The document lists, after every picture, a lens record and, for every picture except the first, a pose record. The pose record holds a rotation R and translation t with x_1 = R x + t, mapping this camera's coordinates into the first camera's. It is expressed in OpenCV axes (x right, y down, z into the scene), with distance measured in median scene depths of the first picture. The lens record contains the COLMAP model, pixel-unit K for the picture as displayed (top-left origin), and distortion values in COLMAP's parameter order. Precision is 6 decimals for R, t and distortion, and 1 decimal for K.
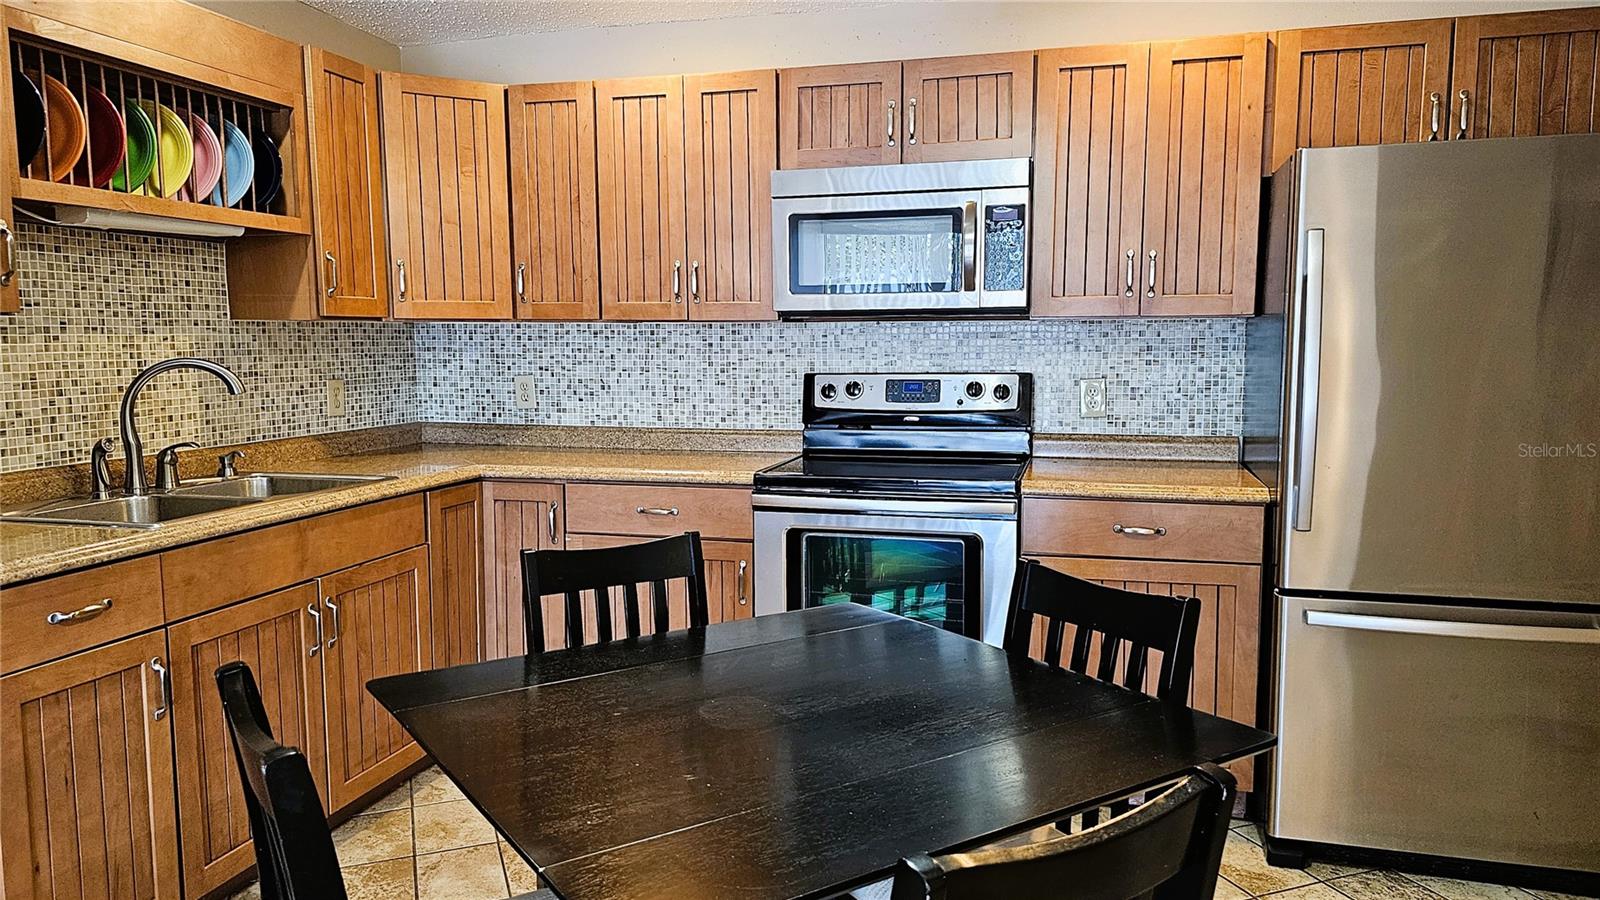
lens RADIAL K [[1101.7, 0, 800.0], [0, 1101.7, 450.0], [0, 0, 1]] dist [-0.000335, -0.002303]
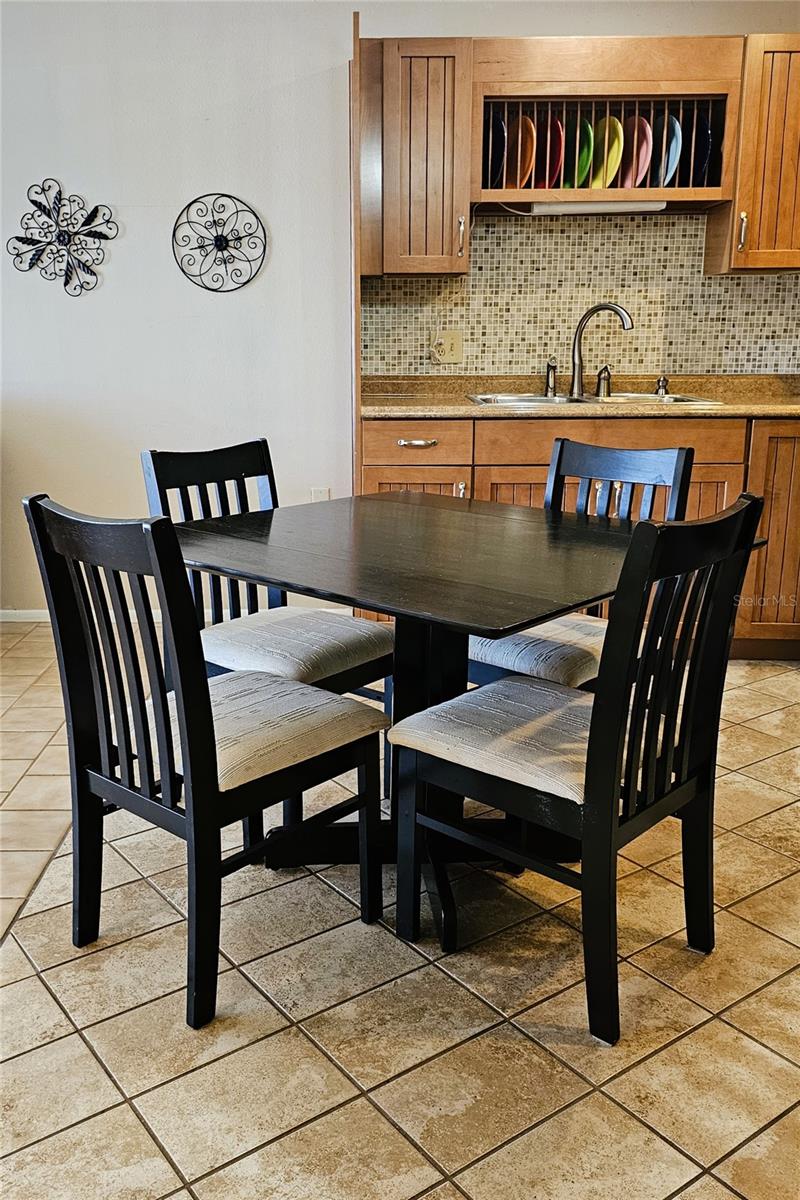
lens RADIAL K [[1107.4, 0, 400.0], [0, 1107.4, 600.0], [0, 0, 1]] dist [-0.002782, 0.003669]
pose [[0.242901, 0.226926, -0.943135, 0.796690], [-0.094352, 0.973170, 0.209853, 0.014585], [0.965451, 0.038013, 0.257795, 0.378195]]
